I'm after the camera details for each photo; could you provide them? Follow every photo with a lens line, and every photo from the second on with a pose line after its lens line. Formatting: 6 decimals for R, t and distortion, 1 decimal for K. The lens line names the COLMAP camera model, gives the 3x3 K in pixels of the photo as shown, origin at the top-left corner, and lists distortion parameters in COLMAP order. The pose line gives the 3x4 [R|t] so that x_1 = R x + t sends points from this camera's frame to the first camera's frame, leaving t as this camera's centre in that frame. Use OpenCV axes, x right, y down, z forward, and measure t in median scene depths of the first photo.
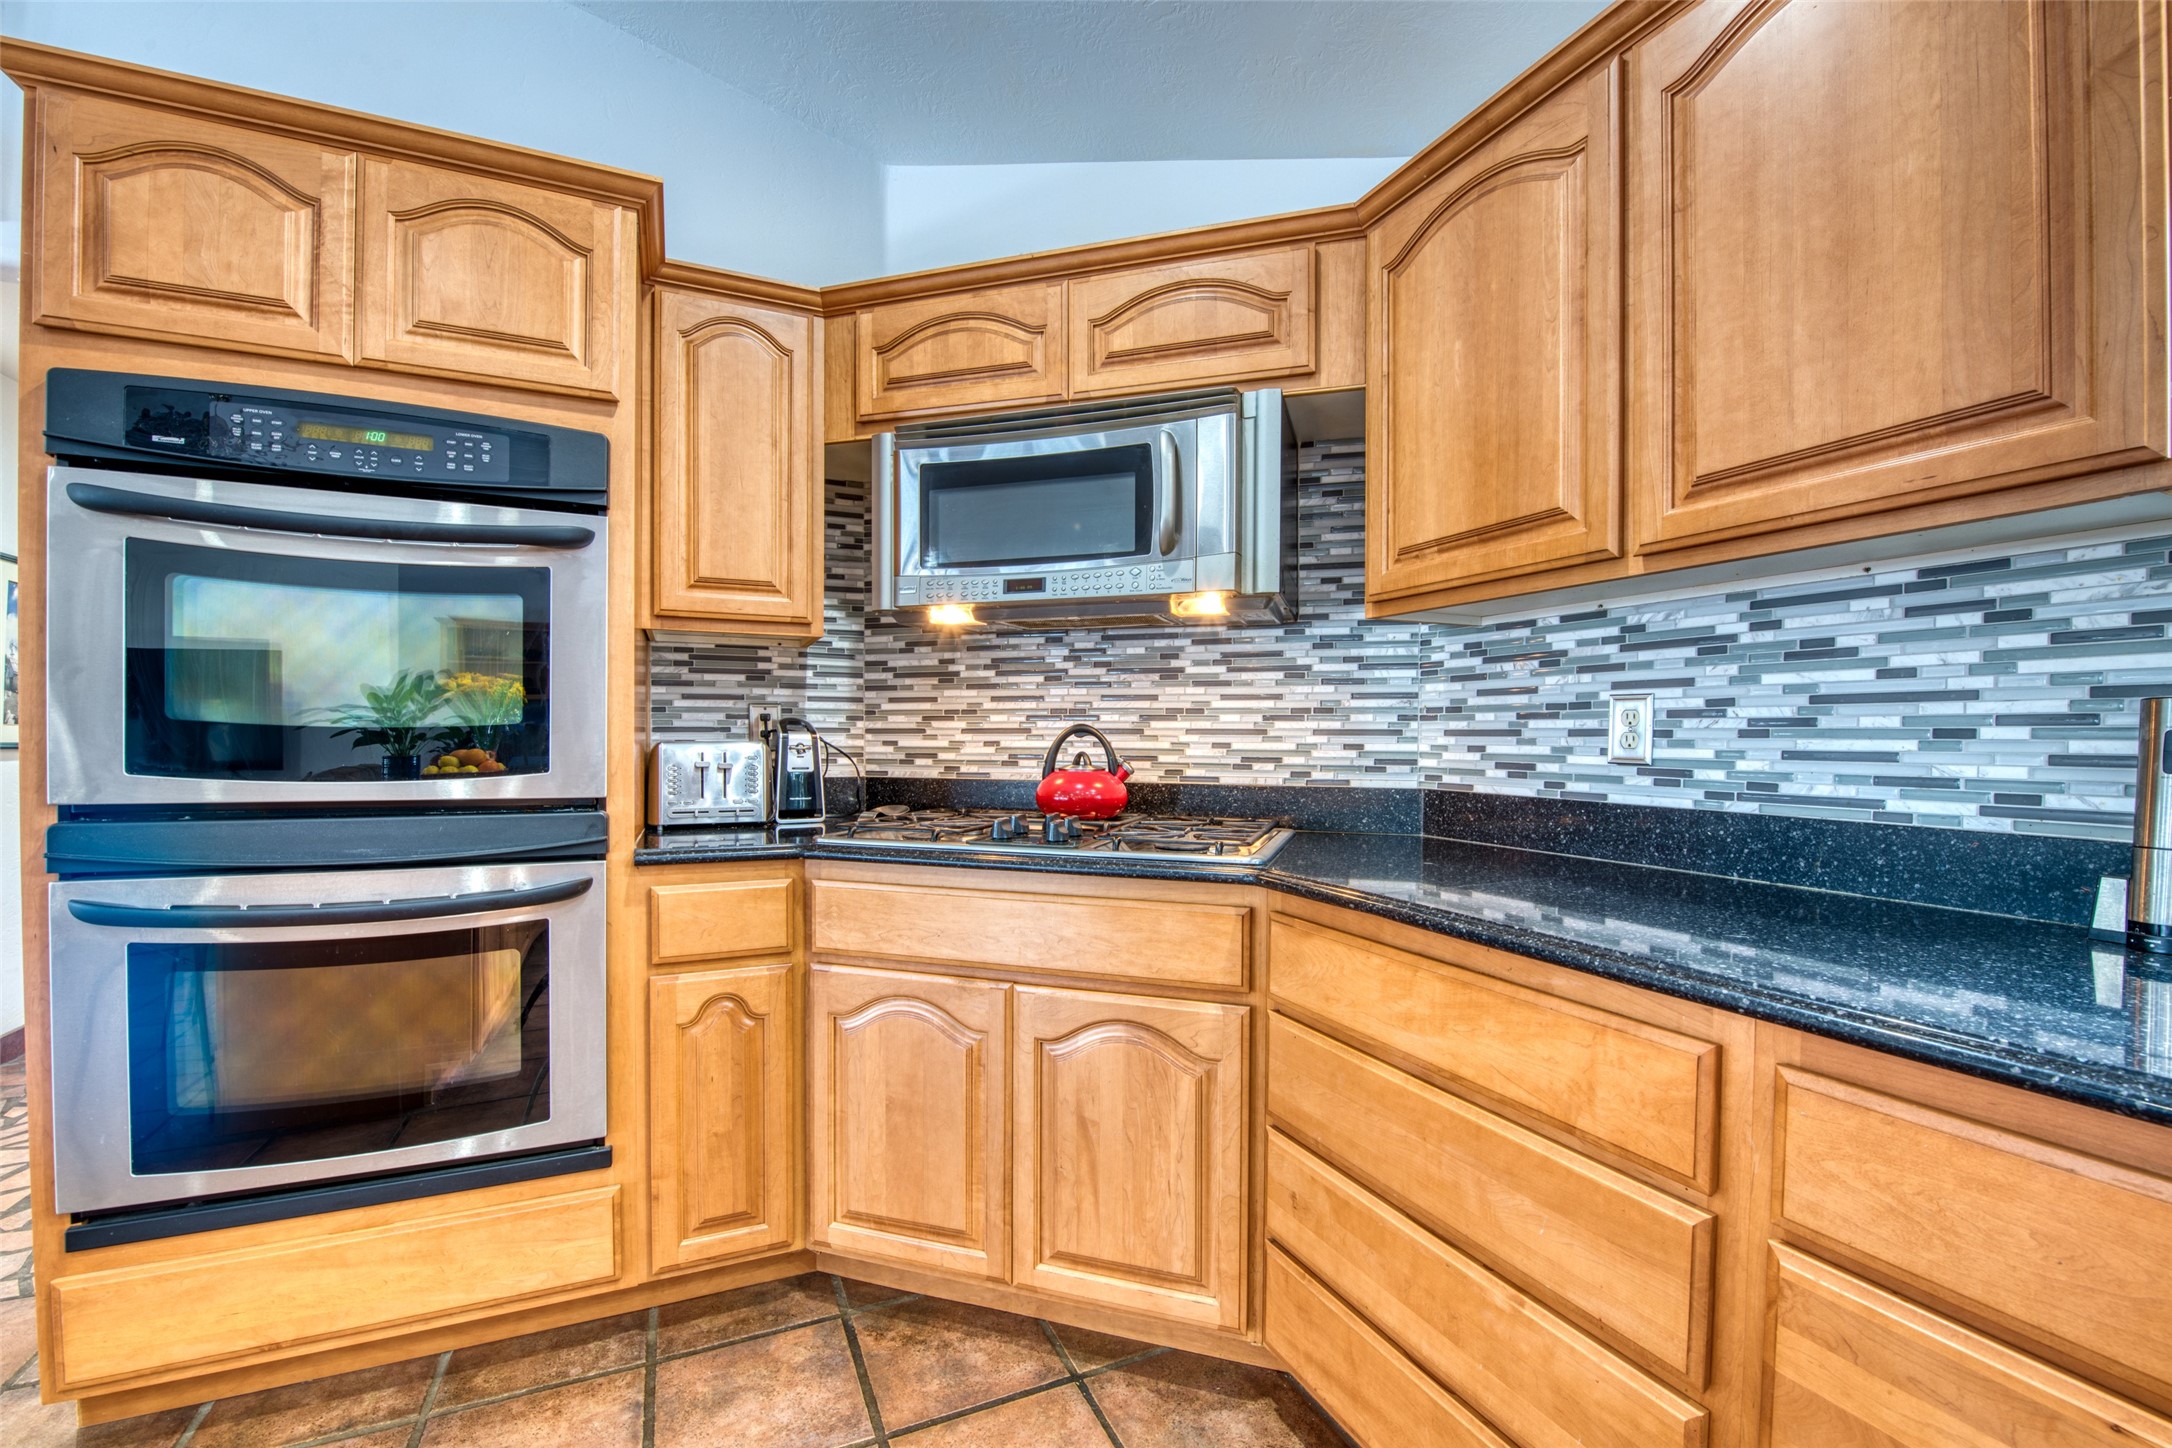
lens RADIAL K [[900.8, 0, 1090.7], [0, 900.8, 744.7], [0, 0, 1]] dist [-0.018275, -0.000225]
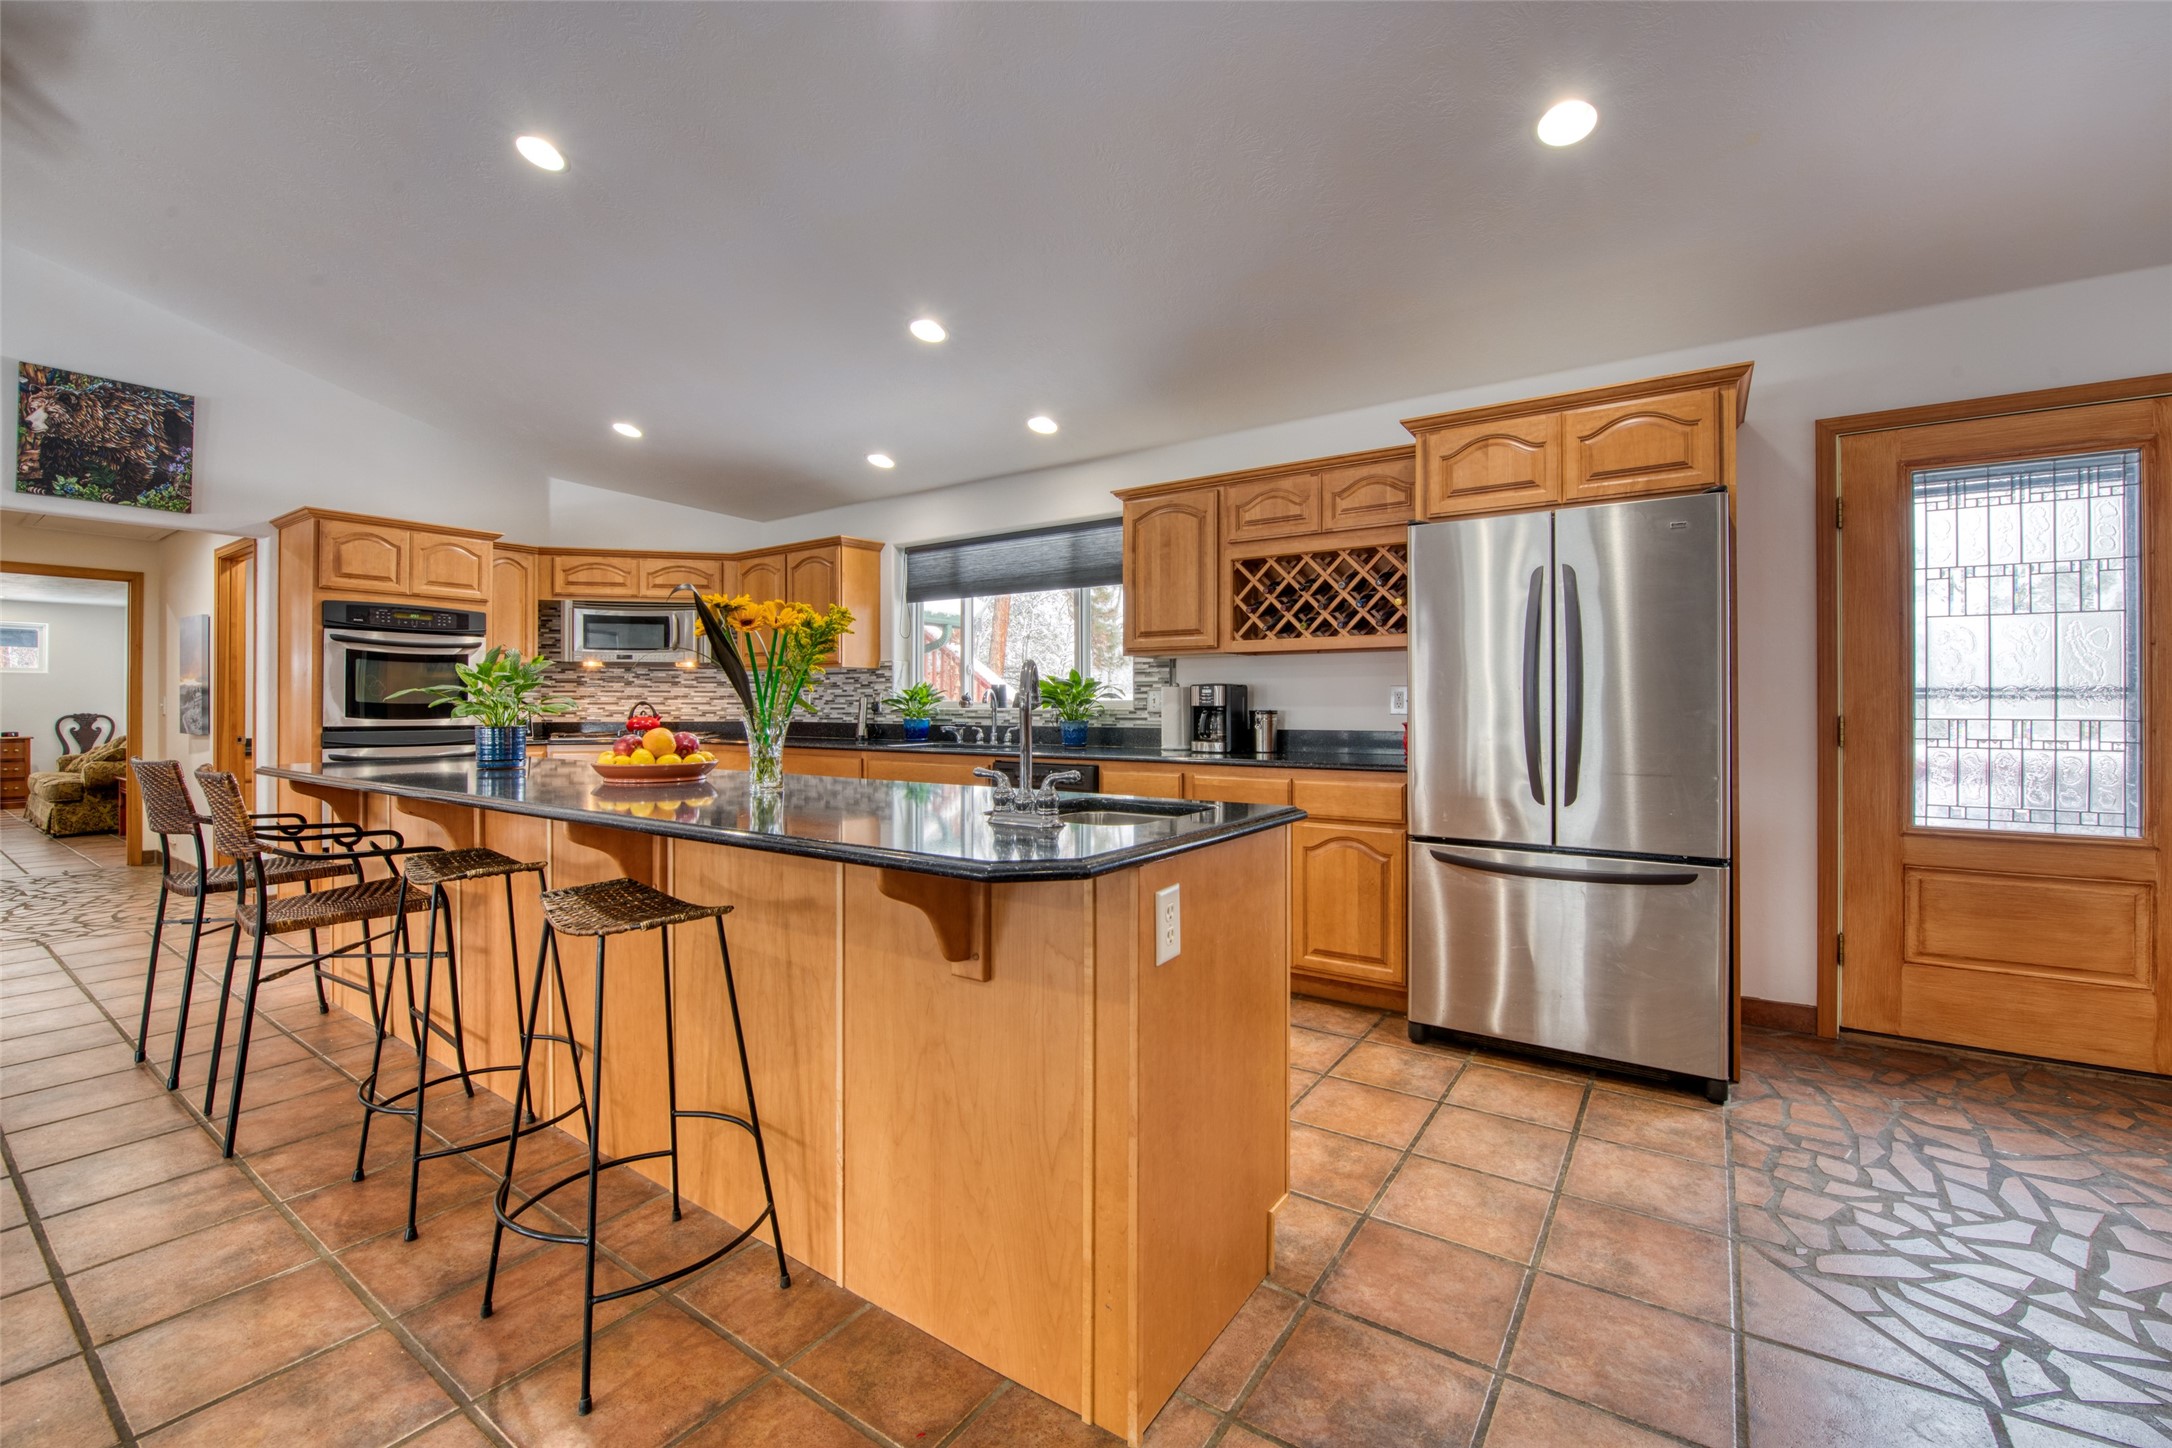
lens RADIAL K [[888.1, 0, 1103.0], [0, 888.1, 703.1], [0, 0, 1]] dist [-0.019348, -0.001083]
pose [[0.852487, -0.004768, 0.522726, -0.330414], [0.010818, 0.999905, -0.008522, 0.034174], [-0.522636, 0.012920, 0.852458, -3.136955]]
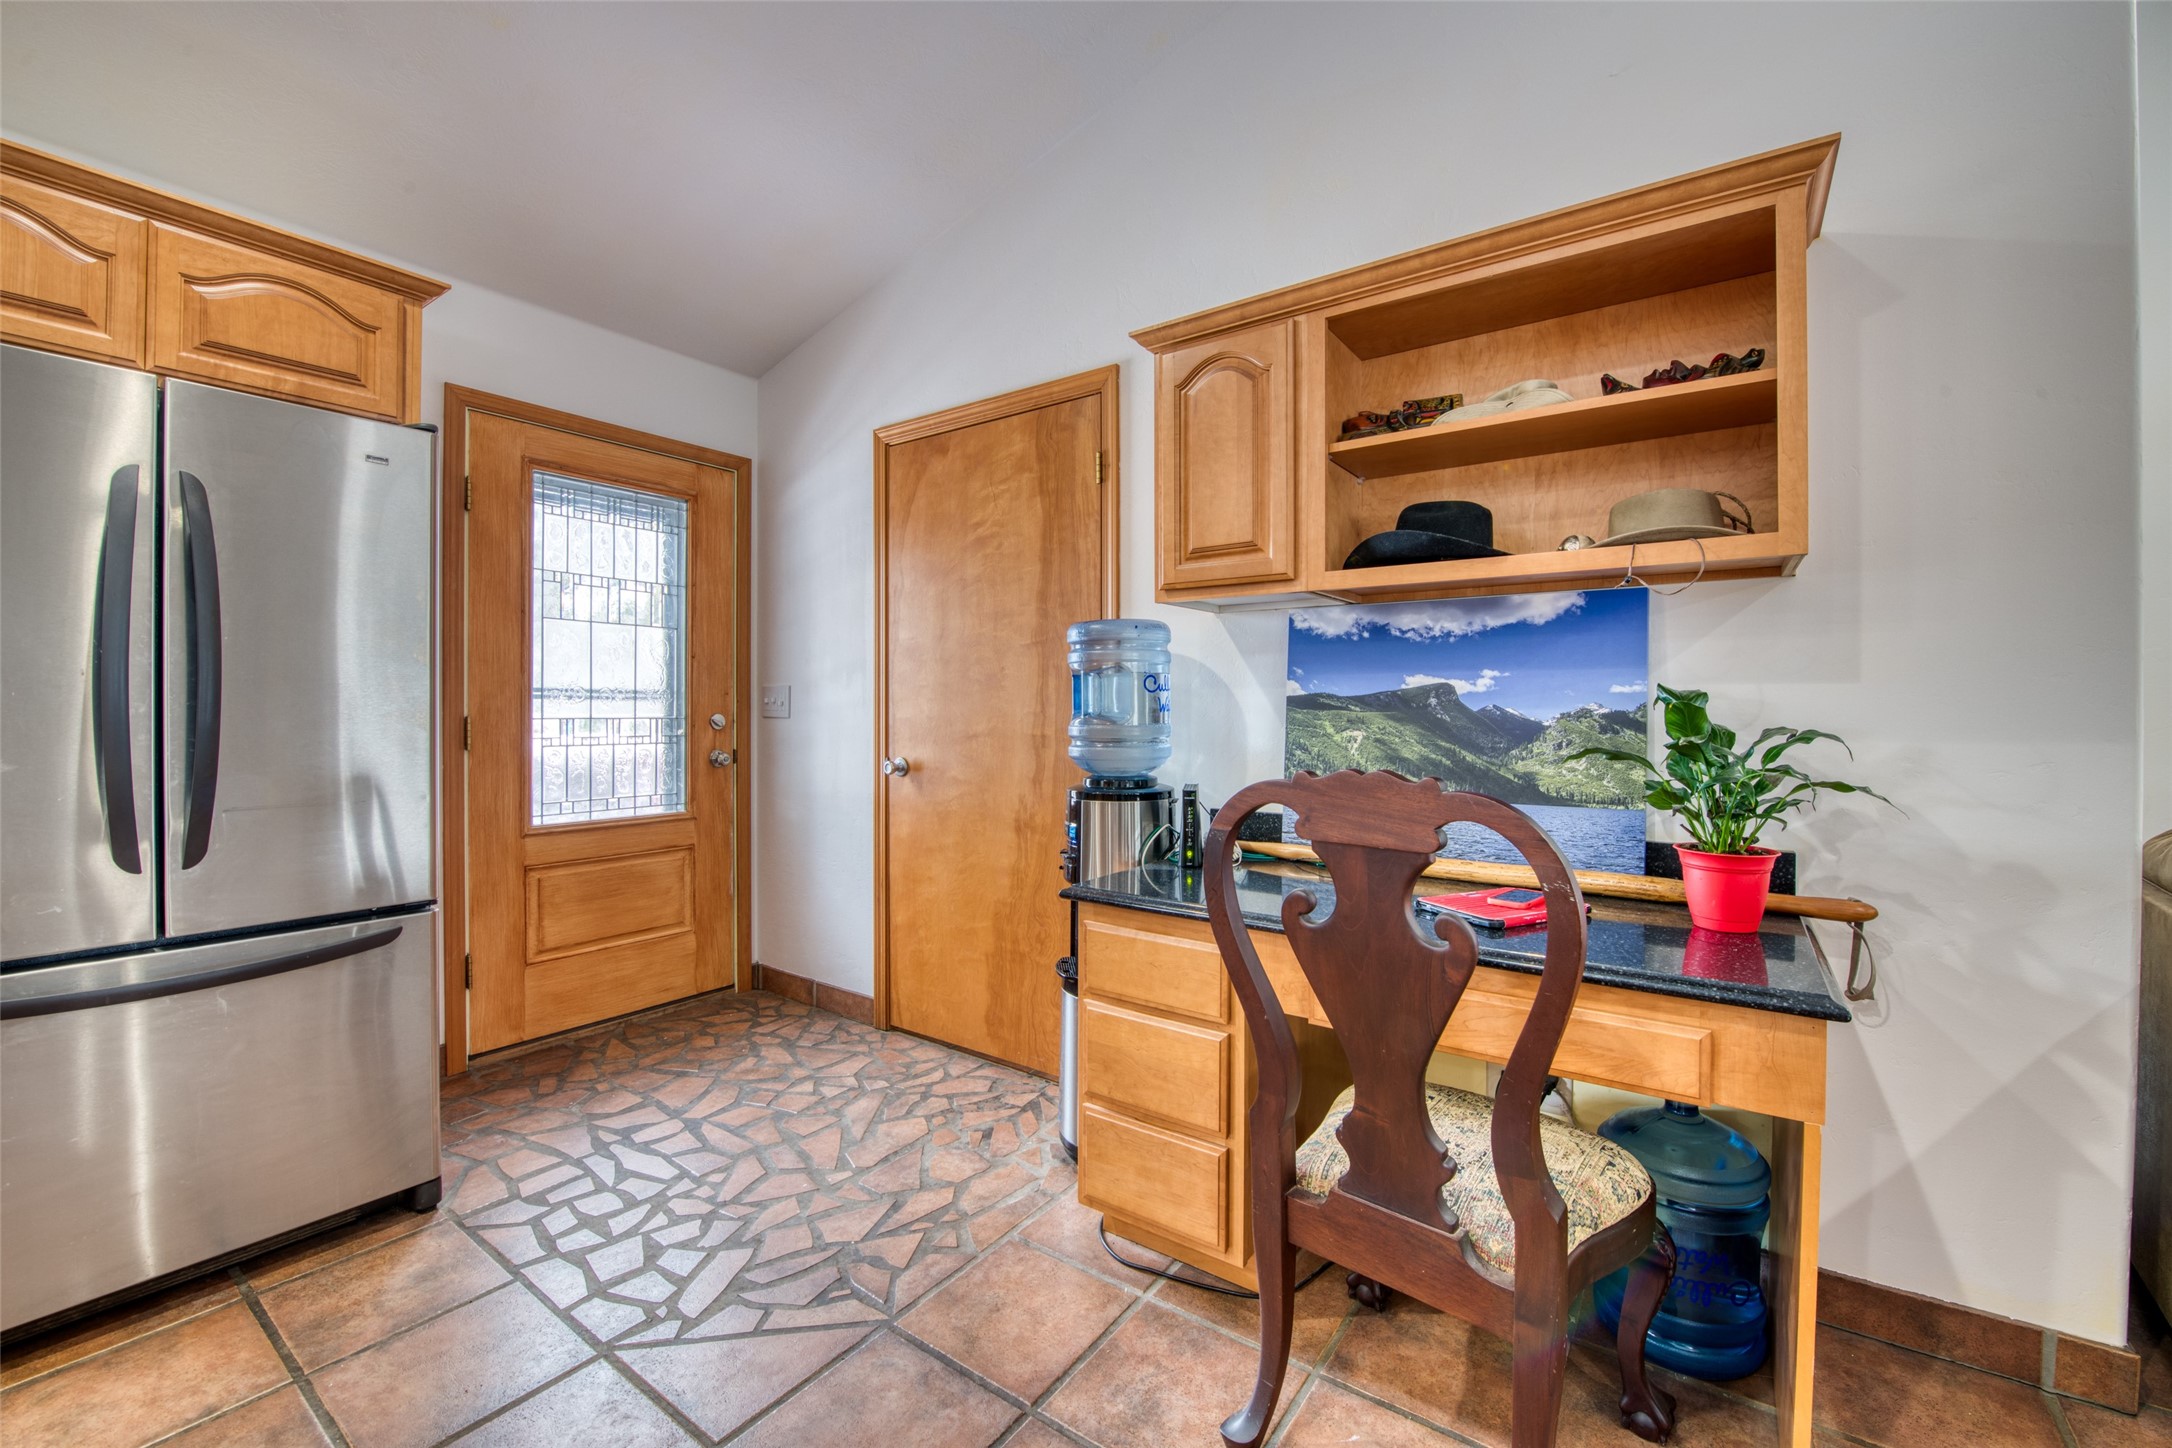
lens RADIAL K [[877.1, 0, 1098.1], [0, 877.1, 710.8], [0, 0, 1]] dist [-0.014408, -0.002889]
pose [[-0.505679, -0.010704, 0.862655, -0.072701], [0.002113, 0.999905, 0.013646, 0.031039], [-0.862719, 0.008723, -0.505608, -2.524170]]
